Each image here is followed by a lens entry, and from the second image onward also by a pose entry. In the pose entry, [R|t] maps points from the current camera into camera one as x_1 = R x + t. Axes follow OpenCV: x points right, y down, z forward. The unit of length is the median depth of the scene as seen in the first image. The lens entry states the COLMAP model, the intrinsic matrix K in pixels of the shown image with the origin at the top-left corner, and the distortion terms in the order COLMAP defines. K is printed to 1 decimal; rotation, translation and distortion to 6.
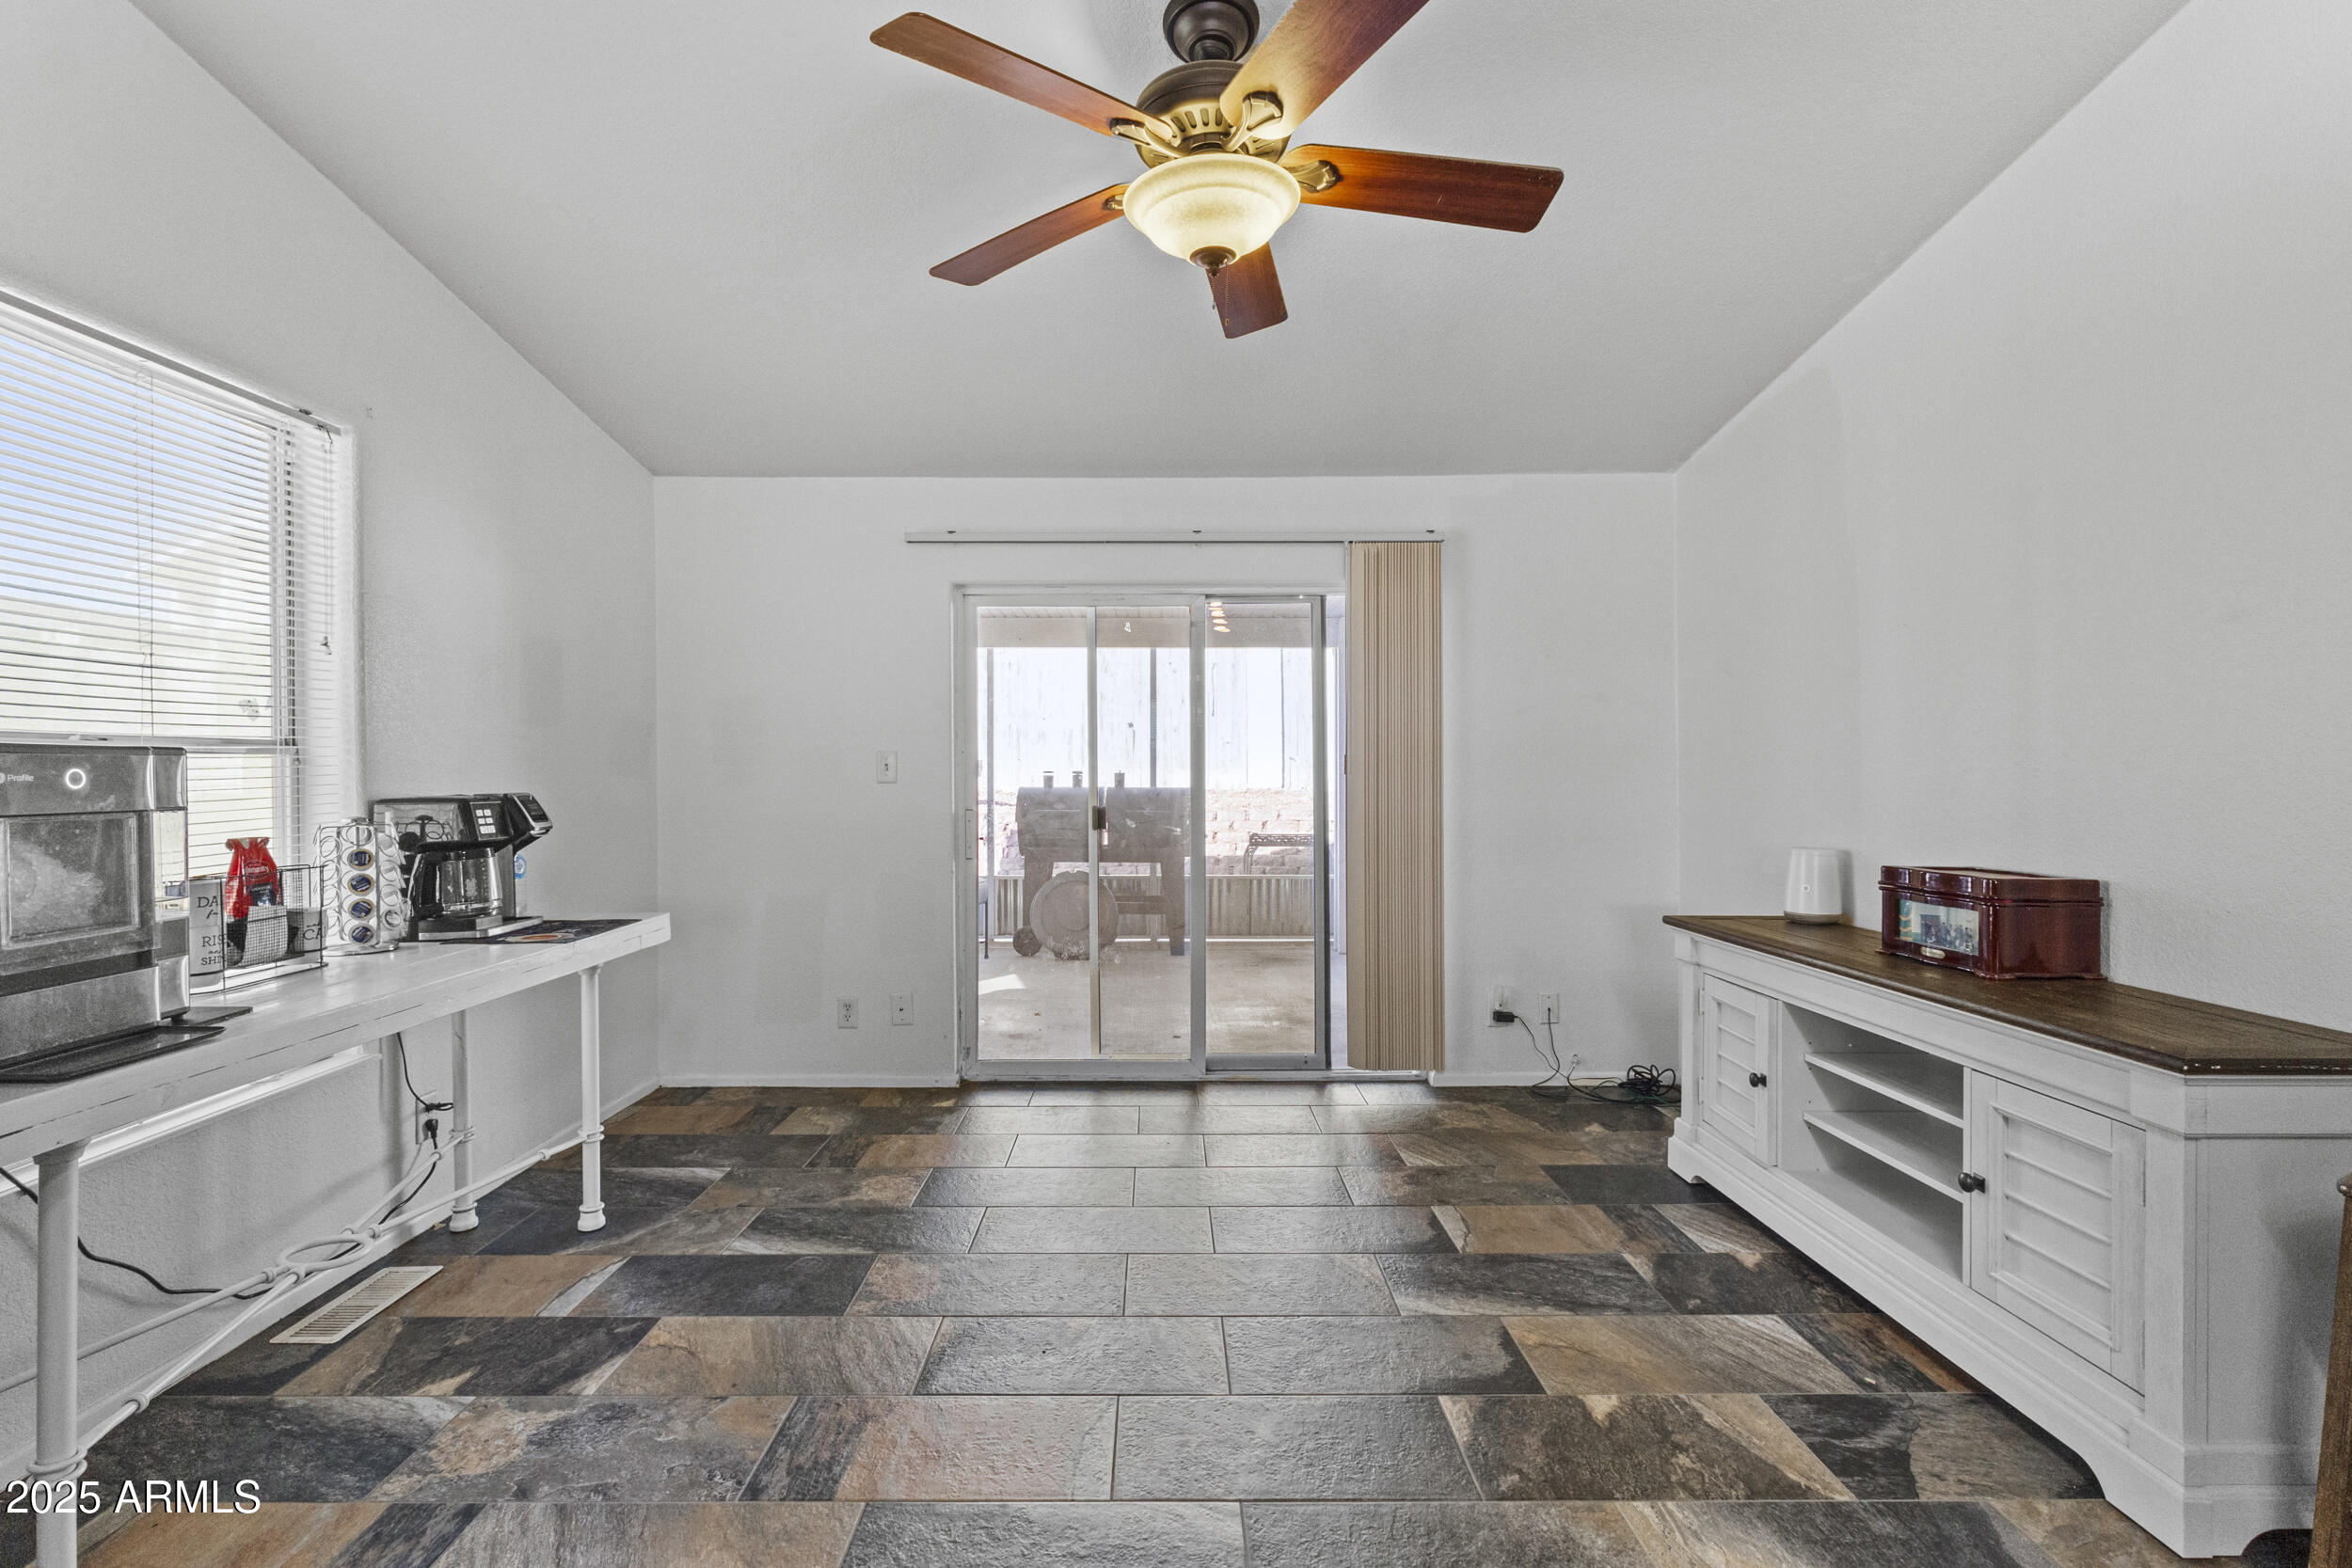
lens RADIAL K [[1093.5, 0, 1172.1], [0, 1093.5, 774.4], [0, 0, 1]] dist [-0.001138, 0.001433]
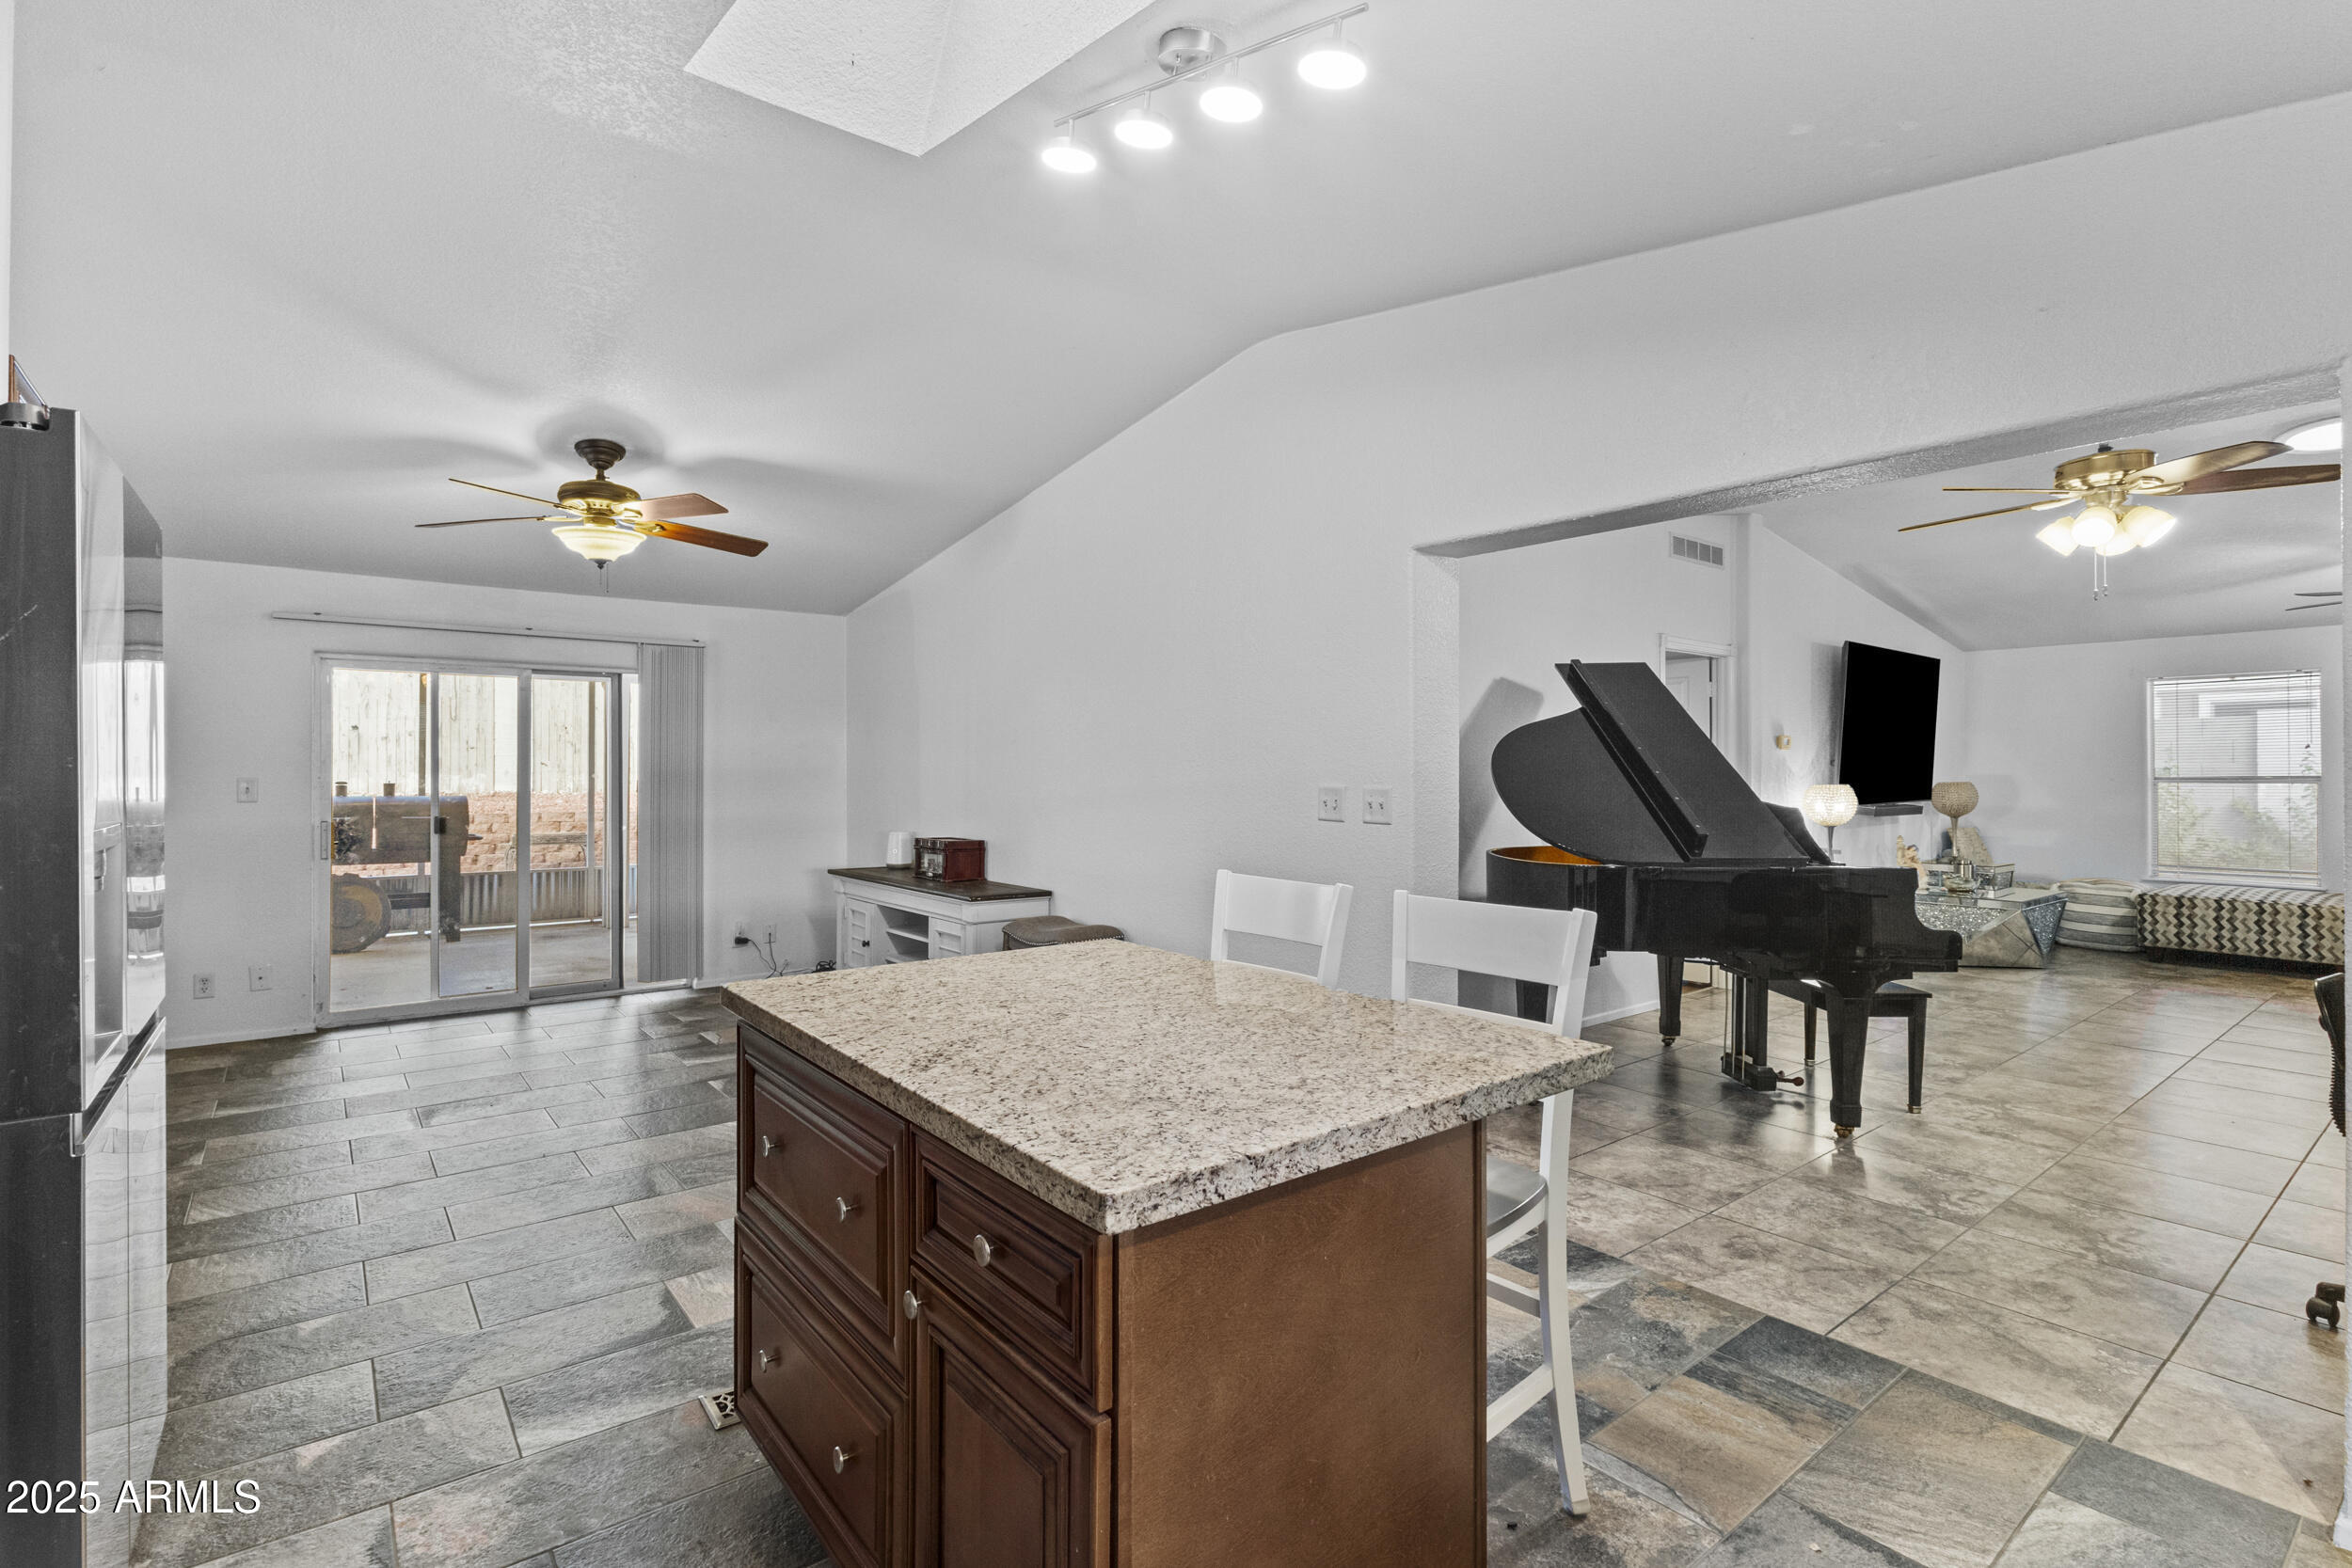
lens RADIAL K [[1093.5, 0, 1166.0], [0, 1093.5, 762.6], [0, 0, 1]] dist [-0.001138, 0.001433]
pose [[0.790497, 0.007698, 0.612417, -0.198557], [-0.005363, 0.999970, -0.005646, -0.037924], [-0.612442, 0.001179, 0.790515, -0.683979]]
